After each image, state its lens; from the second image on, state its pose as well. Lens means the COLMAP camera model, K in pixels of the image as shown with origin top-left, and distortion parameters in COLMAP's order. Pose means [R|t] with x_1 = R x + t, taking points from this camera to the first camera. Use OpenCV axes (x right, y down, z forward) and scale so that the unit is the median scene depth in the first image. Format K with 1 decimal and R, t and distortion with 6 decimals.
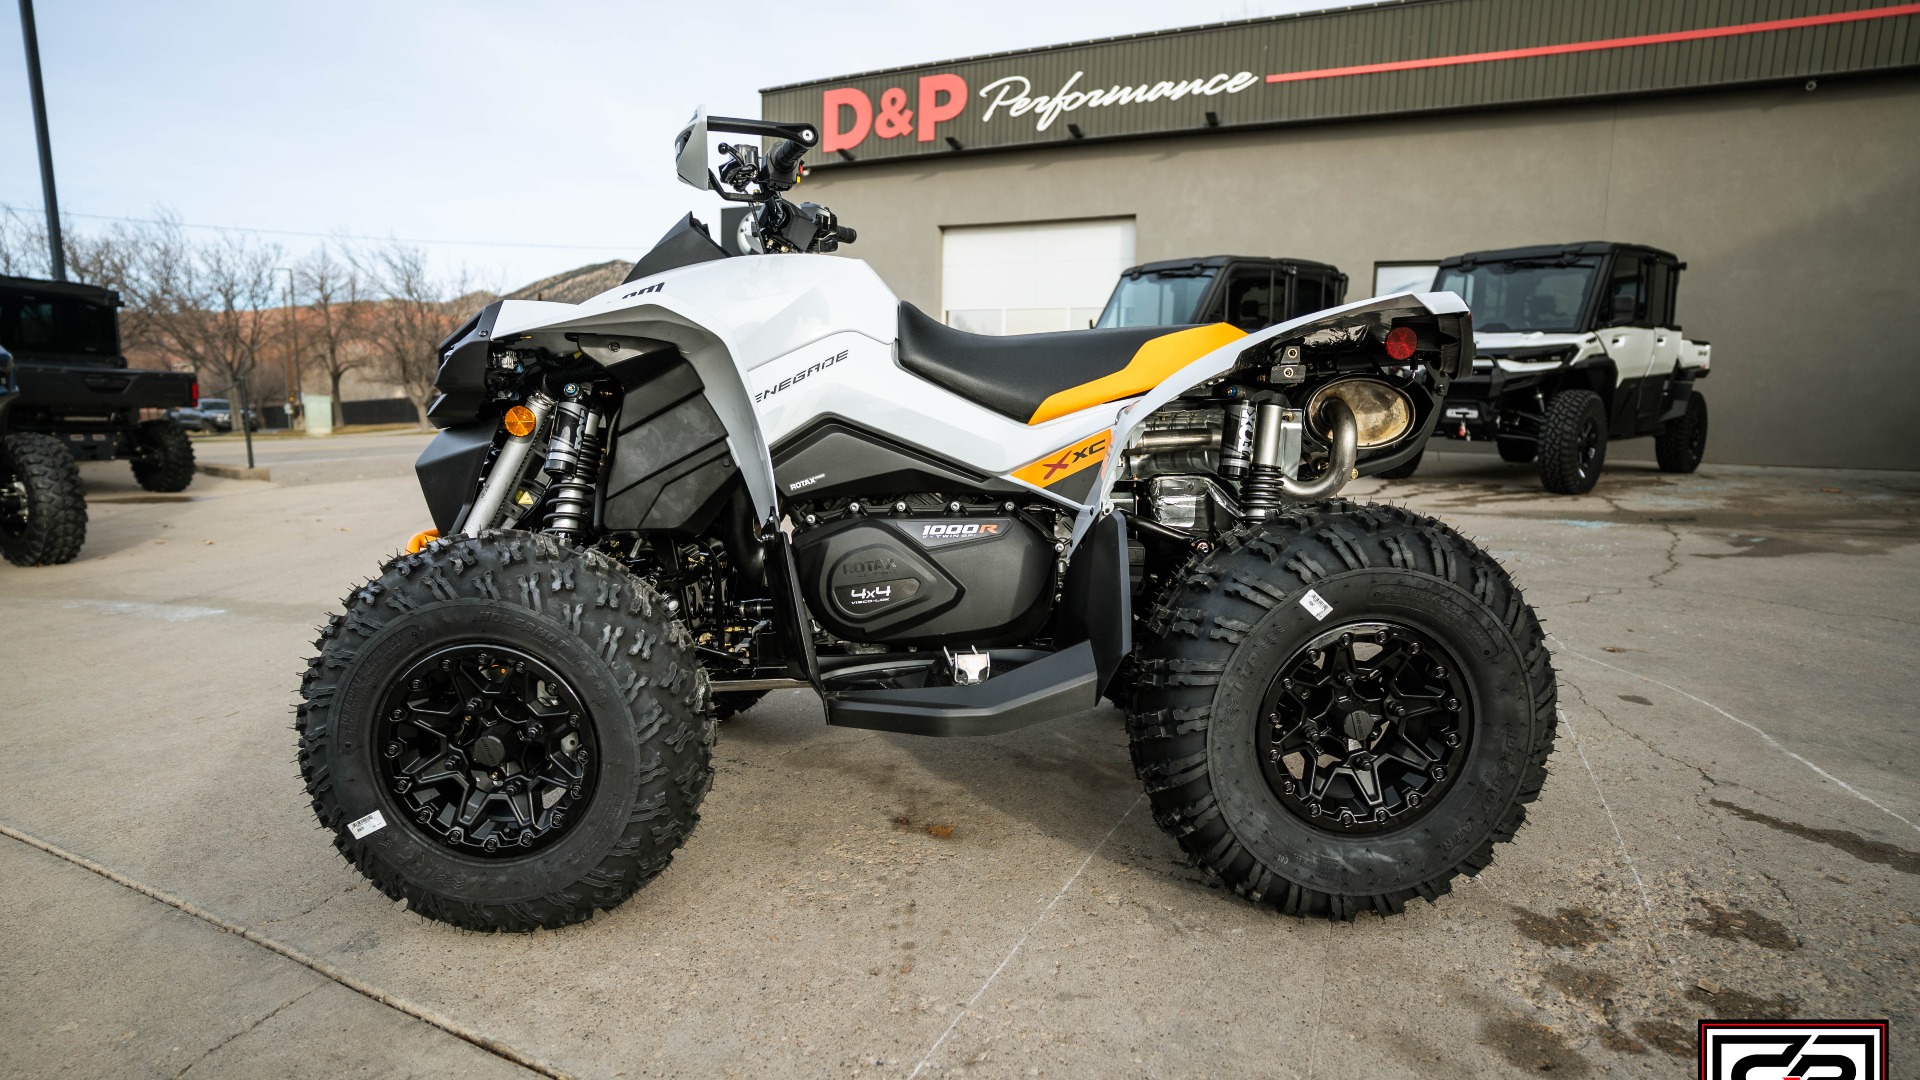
lens RADIAL K [[949.3, 0, 951.3], [0, 949.3, 535.5], [0, 0, 1]] dist [-0.066651, 0.030979]
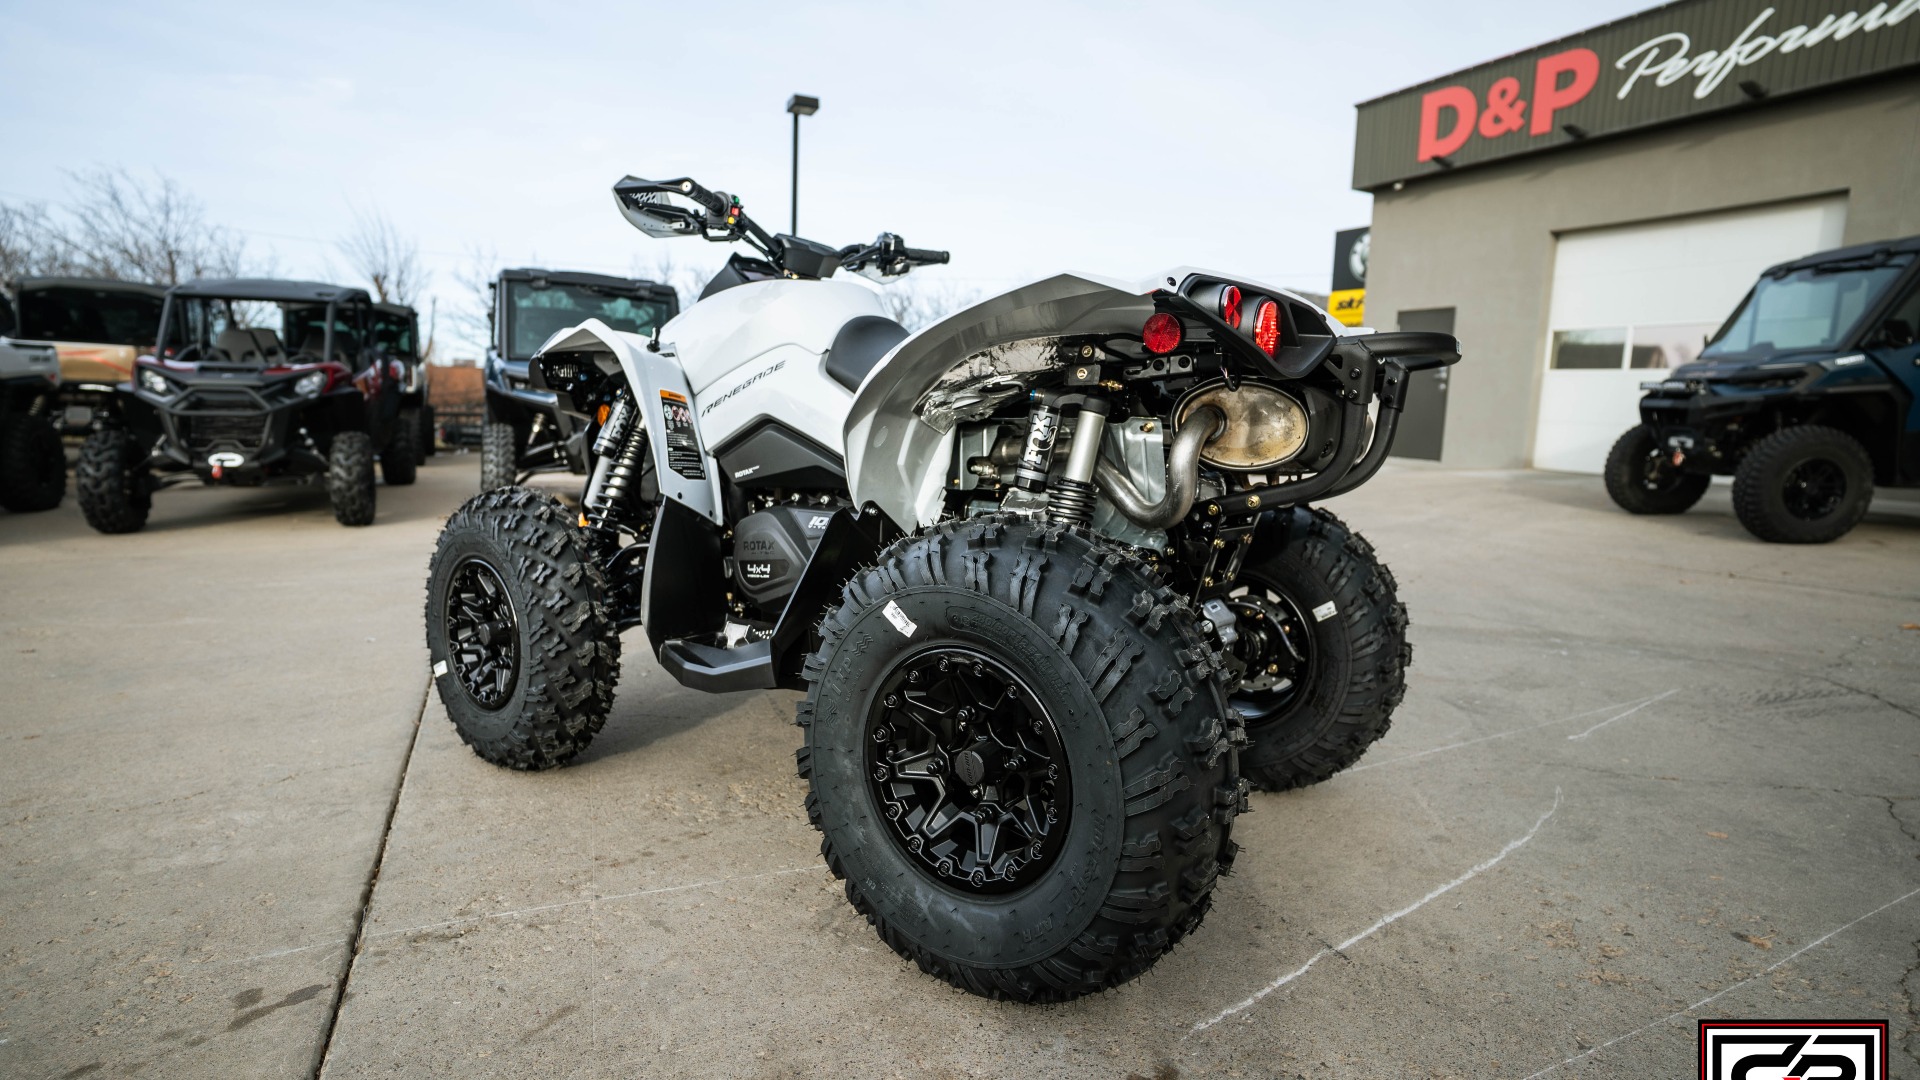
lens RADIAL K [[949.3, 0, 951.3], [0, 949.3, 535.5], [0, 0, 1]] dist [-0.066651, 0.030979]
pose [[0.779762, 0.096135, -0.618651, 0.119671], [-0.114664, 0.993356, 0.009837, -0.002712], [0.615486, 0.063267, 0.785605, 0.034520]]
